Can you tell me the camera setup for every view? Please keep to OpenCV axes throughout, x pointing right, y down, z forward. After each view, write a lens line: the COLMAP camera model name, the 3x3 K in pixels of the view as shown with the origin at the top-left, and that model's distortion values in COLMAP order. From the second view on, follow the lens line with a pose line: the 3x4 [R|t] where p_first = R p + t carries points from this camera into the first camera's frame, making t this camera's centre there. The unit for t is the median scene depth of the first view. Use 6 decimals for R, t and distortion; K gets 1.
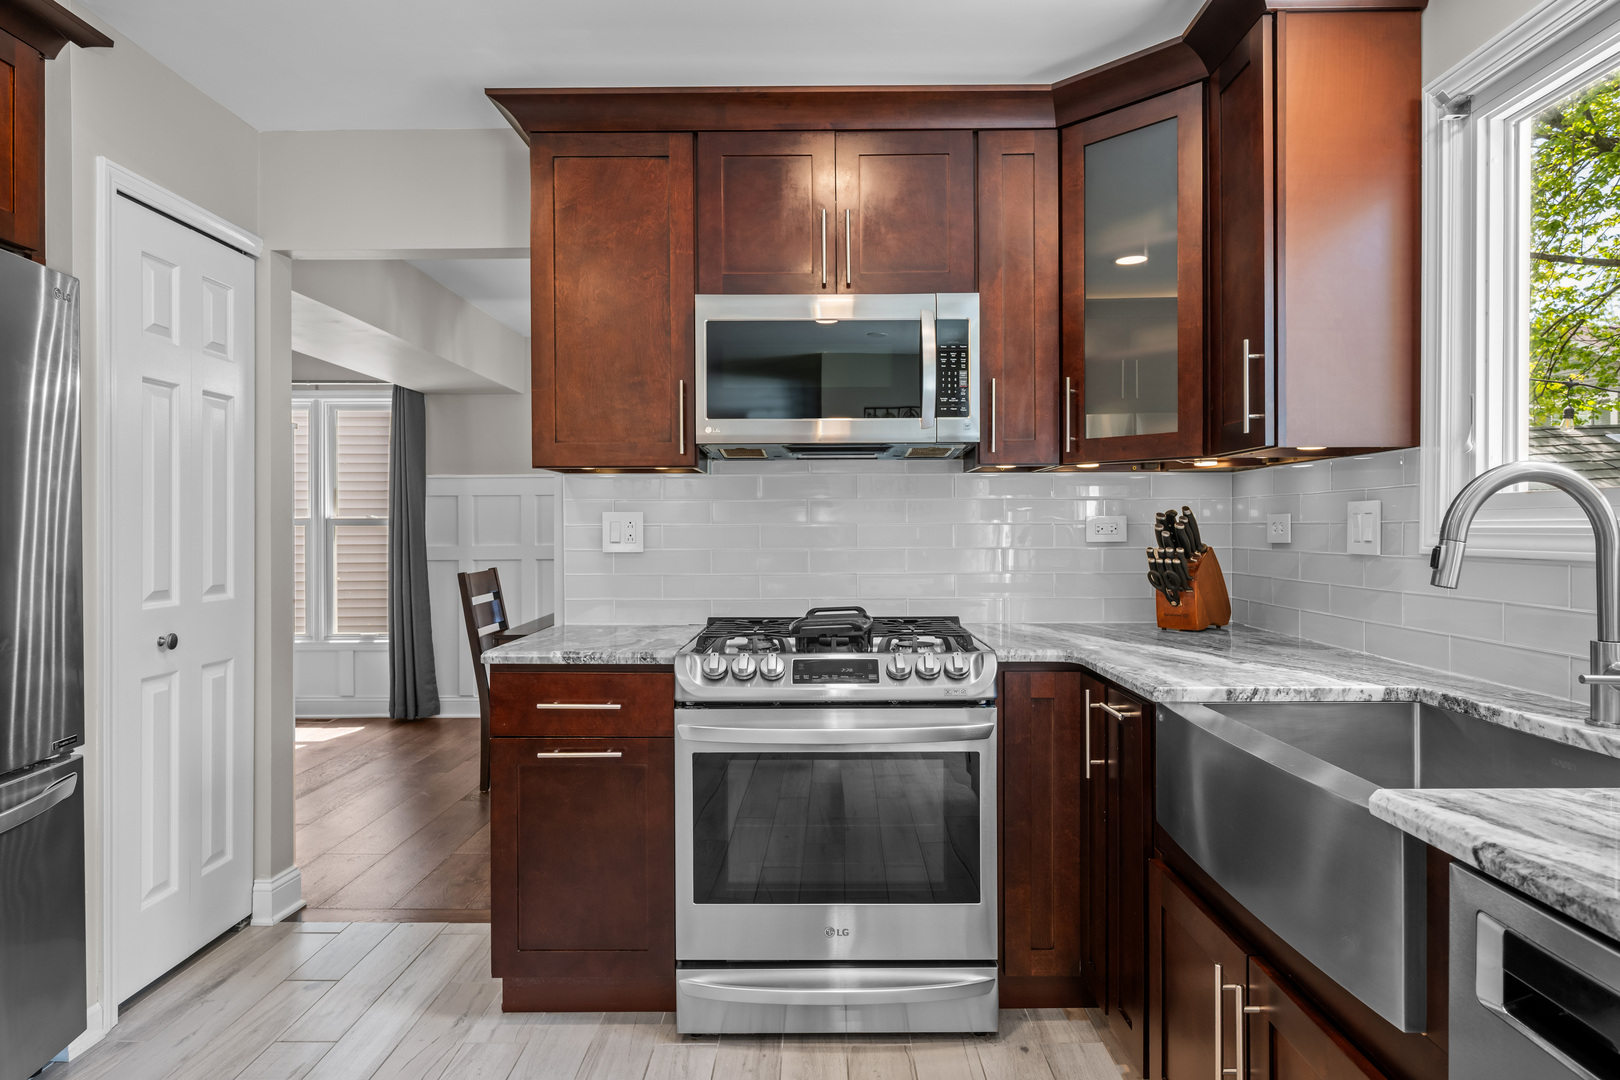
lens RADIAL K [[948.1, 0, 811.4], [0, 948.1, 532.7], [0, 0, 1]] dist [-0.005054, -0.000396]
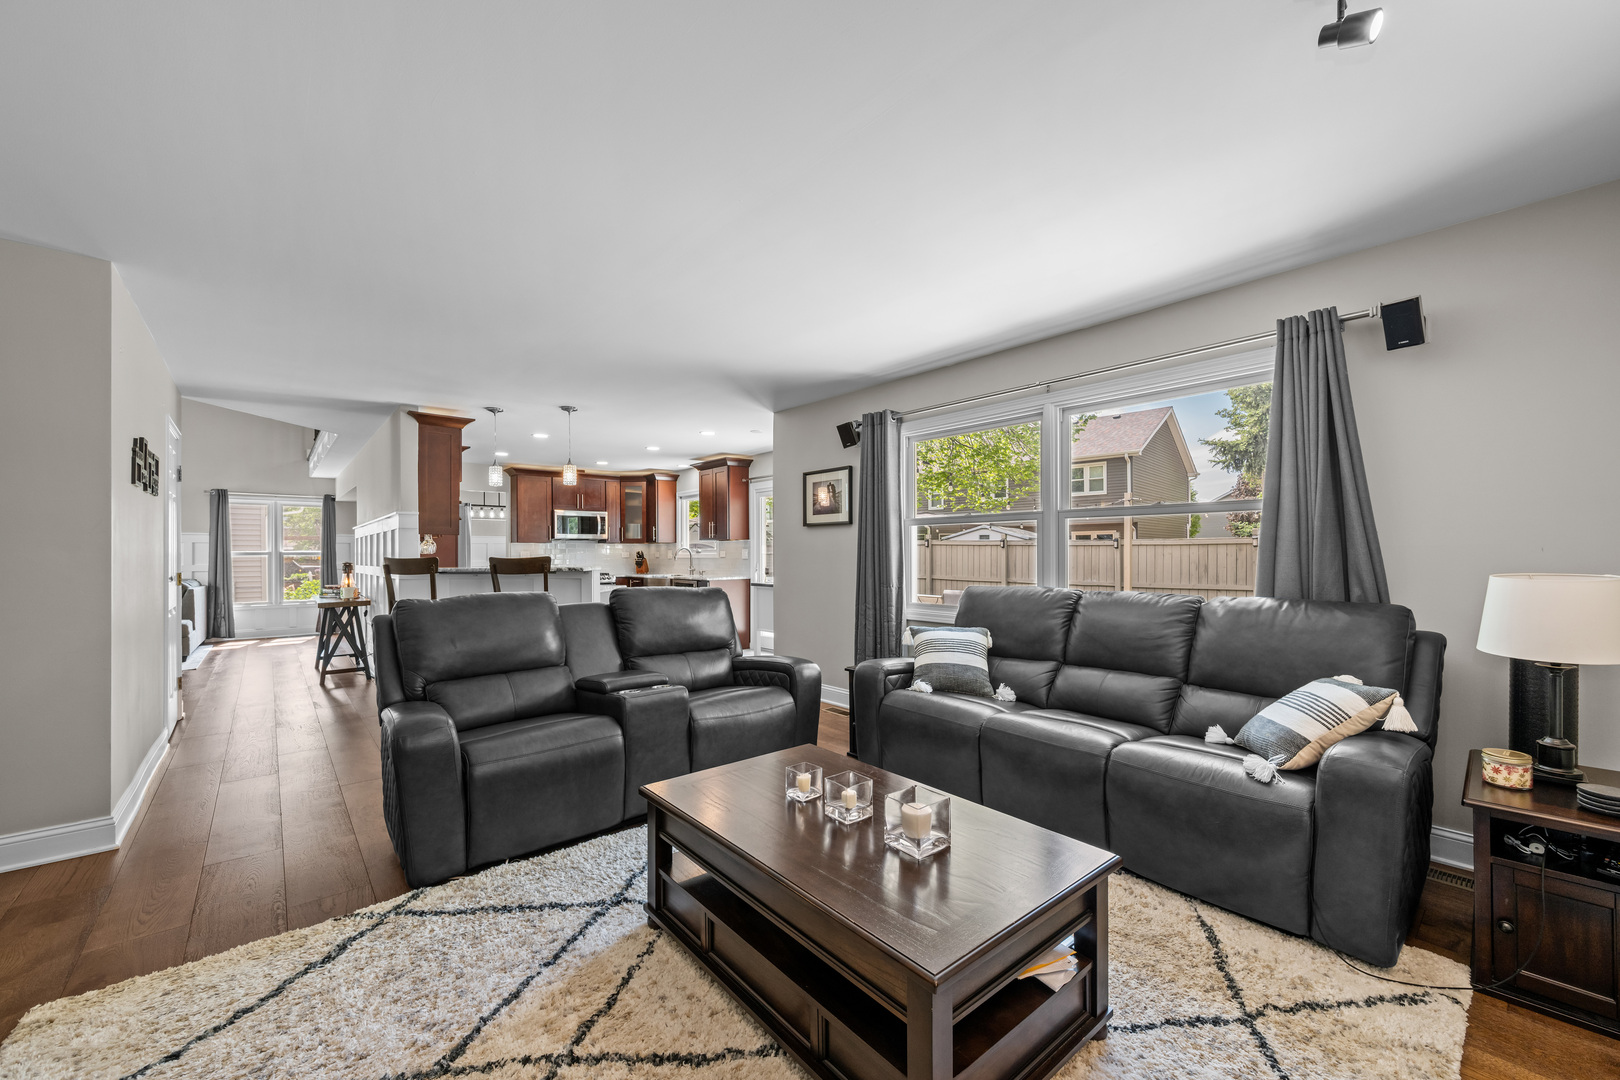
lens RADIAL K [[631.8, 0, 810.1], [0, 631.8, 553.0], [0, 0, 1]] dist [-0.005751, 0.000912]
pose [[0.753715, -0.000590, 0.657201, -1.347412], [0.007063, 0.999949, -0.007202, 0.020836], [-0.657163, 0.010070, 0.753681, -2.538688]]
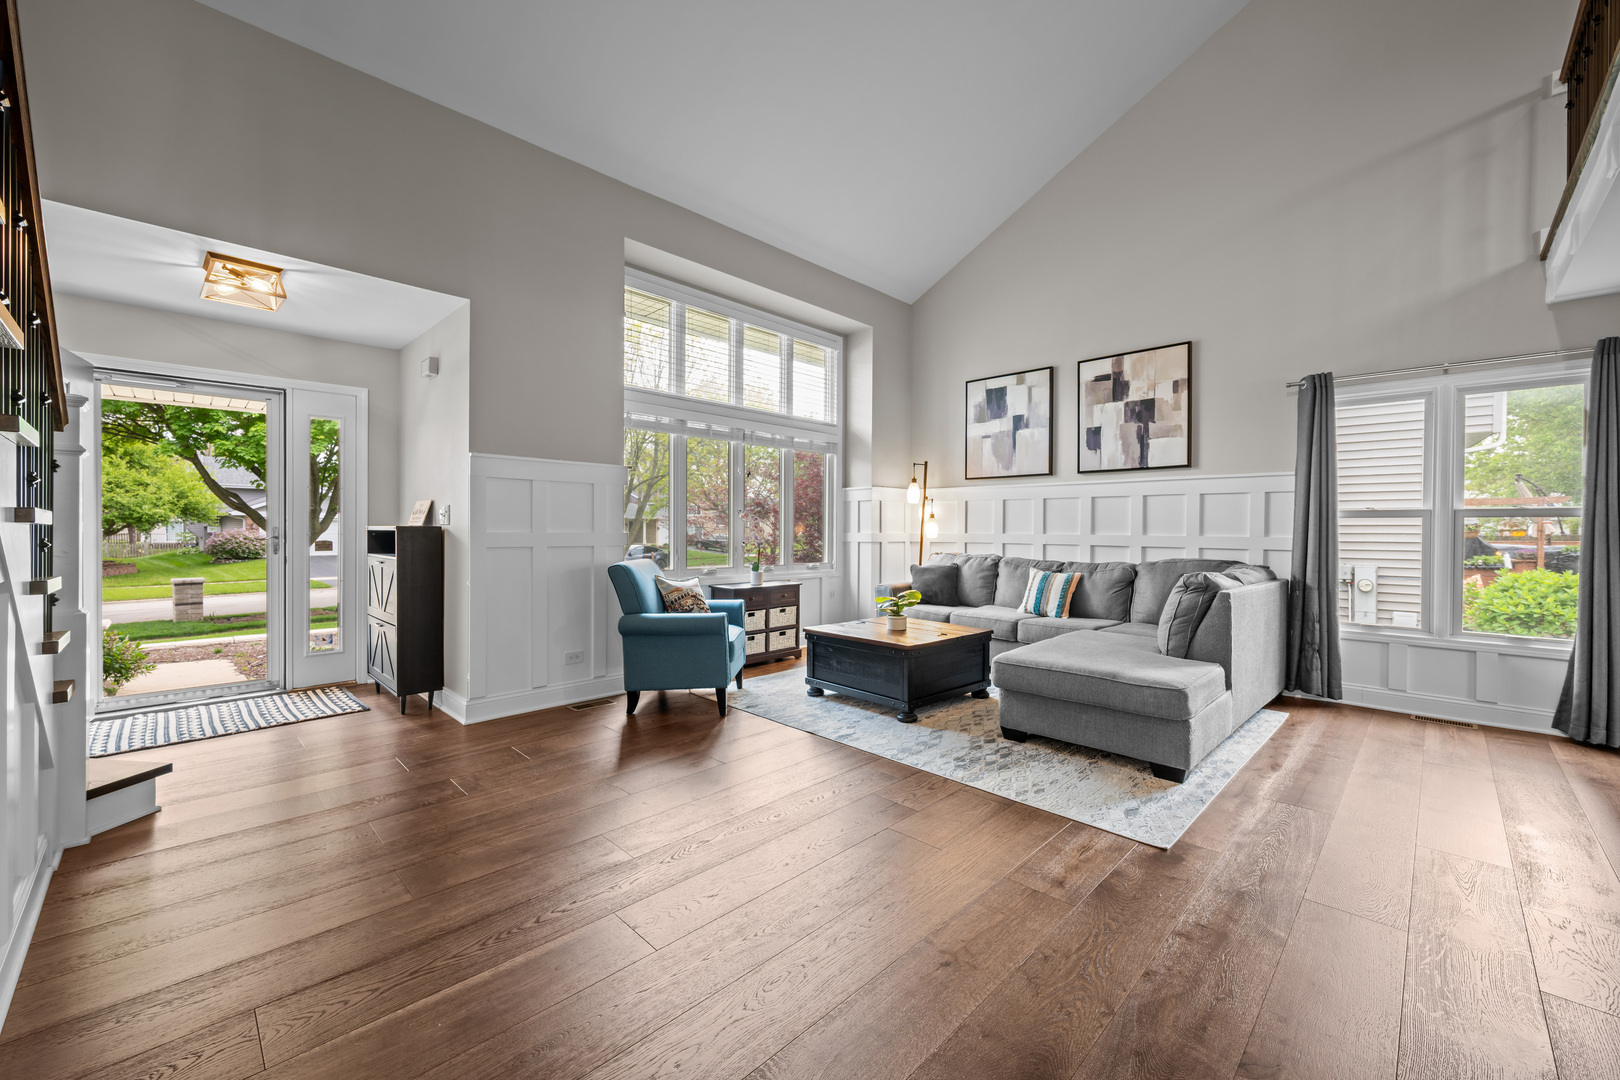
lens RADIAL K [[631.8, 0, 810.6], [0, 631.8, 538.3], [0, 0, 1]] dist [-0.005751, 0.000912]
pose [[0.709584, 0.013566, -0.704490, -1.297523], [-0.009260, 0.999908, 0.009928, 0.036129], [0.704560, -0.000522, 0.709644, 0.242242]]
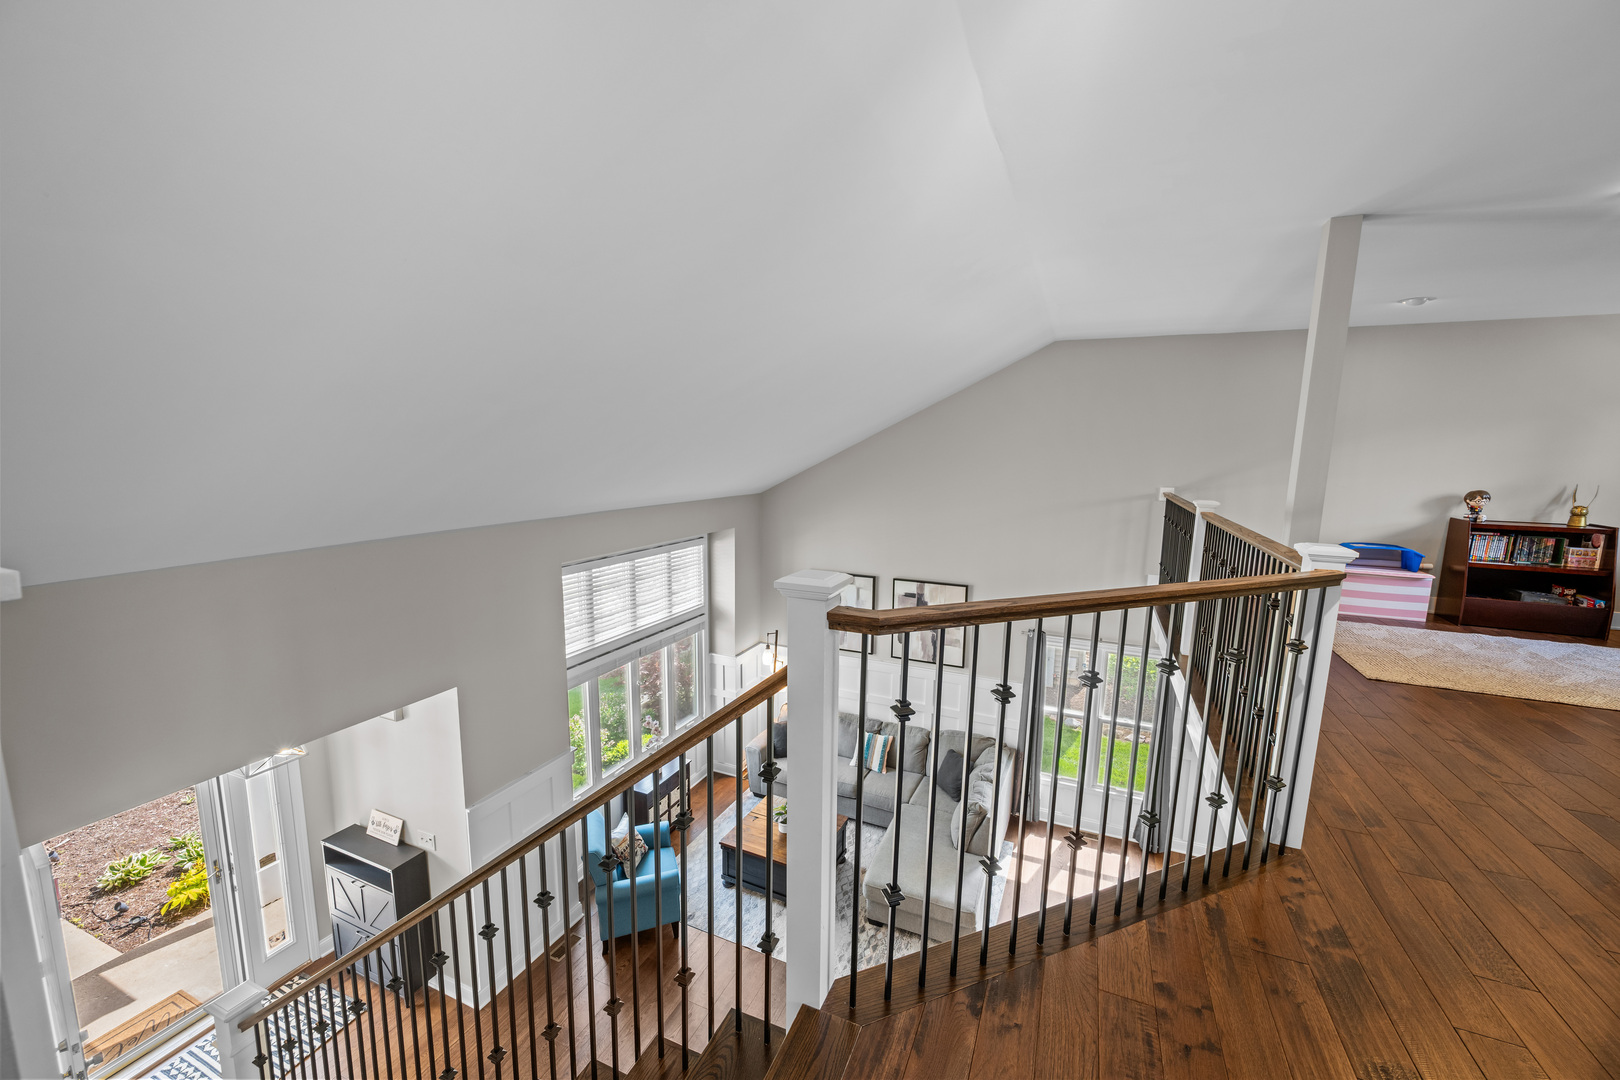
lens RADIAL K [[631.8, 0, 813.3], [0, 631.8, 548.5], [0, 0, 1]] dist [-0.005751, 0.000912]
pose [[0.914570, 0.078080, -0.396819, -1.362555], [-0.020396, 0.988842, 0.147563, -1.125719], [0.403913, -0.126863, 0.905958, -0.381823]]
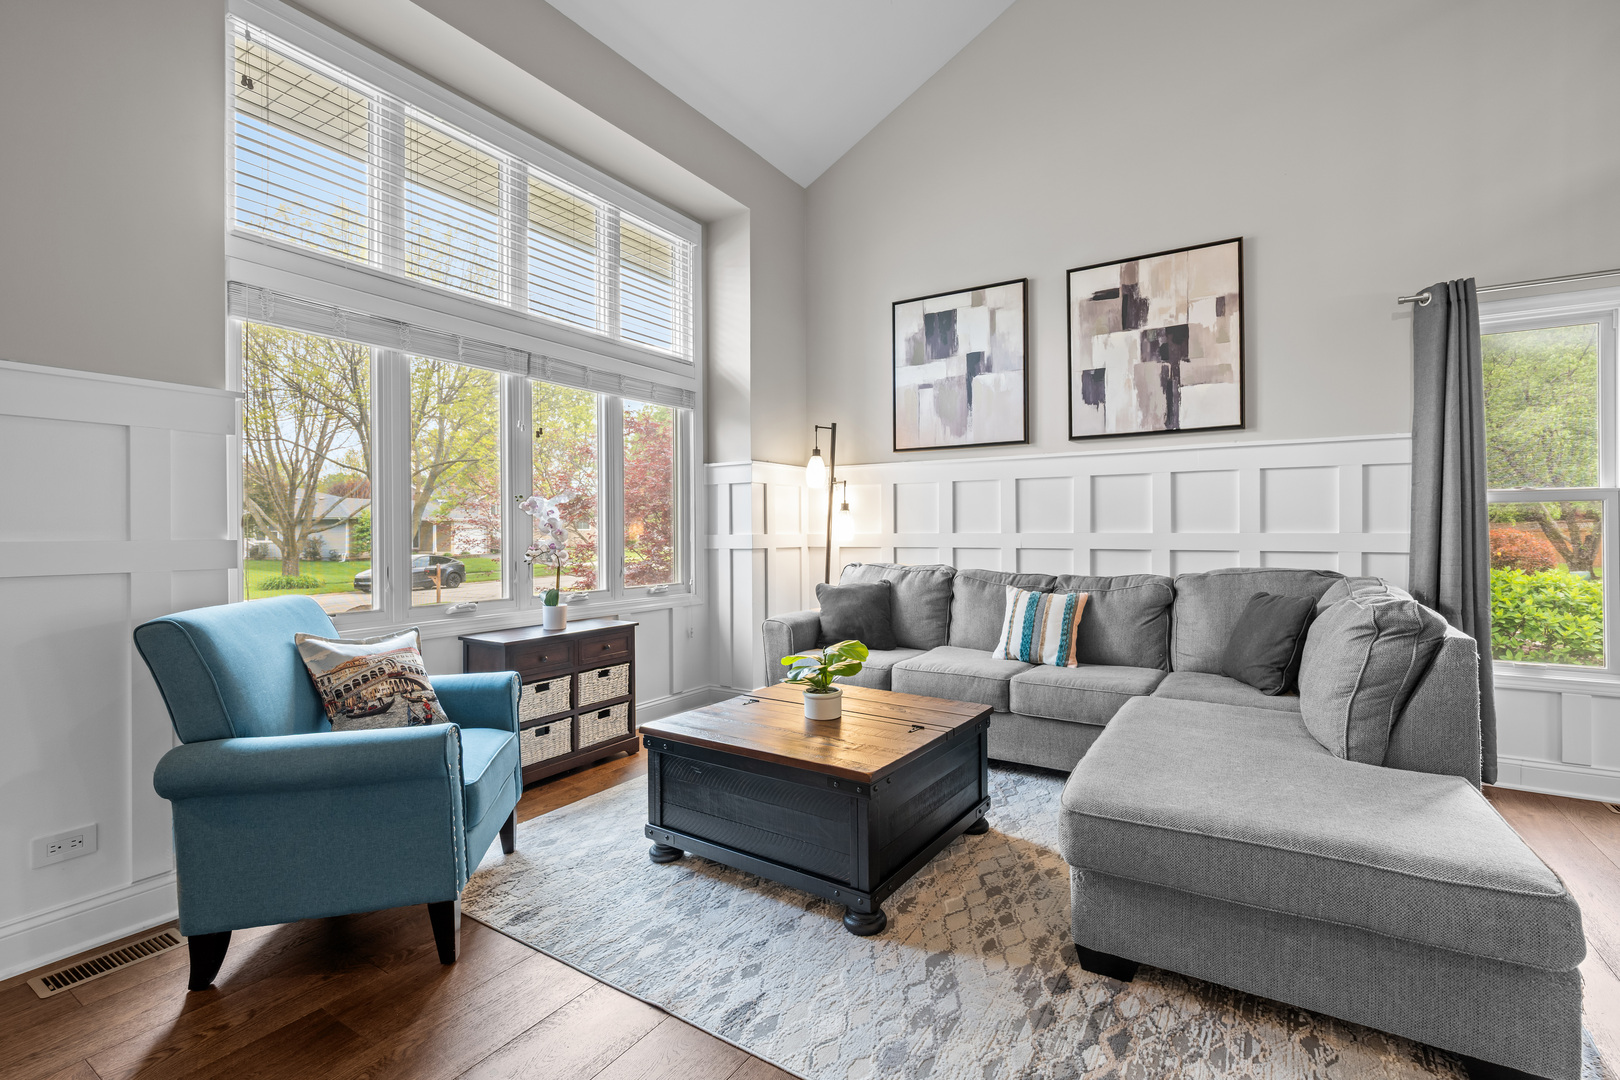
lens RADIAL K [[733.7, 0, 823.6], [0, 733.7, 530.0], [0, 0, 1]] dist [-0.003008, 0.000354]
pose [[0.851421, -0.005357, -0.524456, -1.784001], [0.002802, 0.999980, -0.005666, 0.037119], [0.524475, 0.003354, 0.851419, 0.731183]]
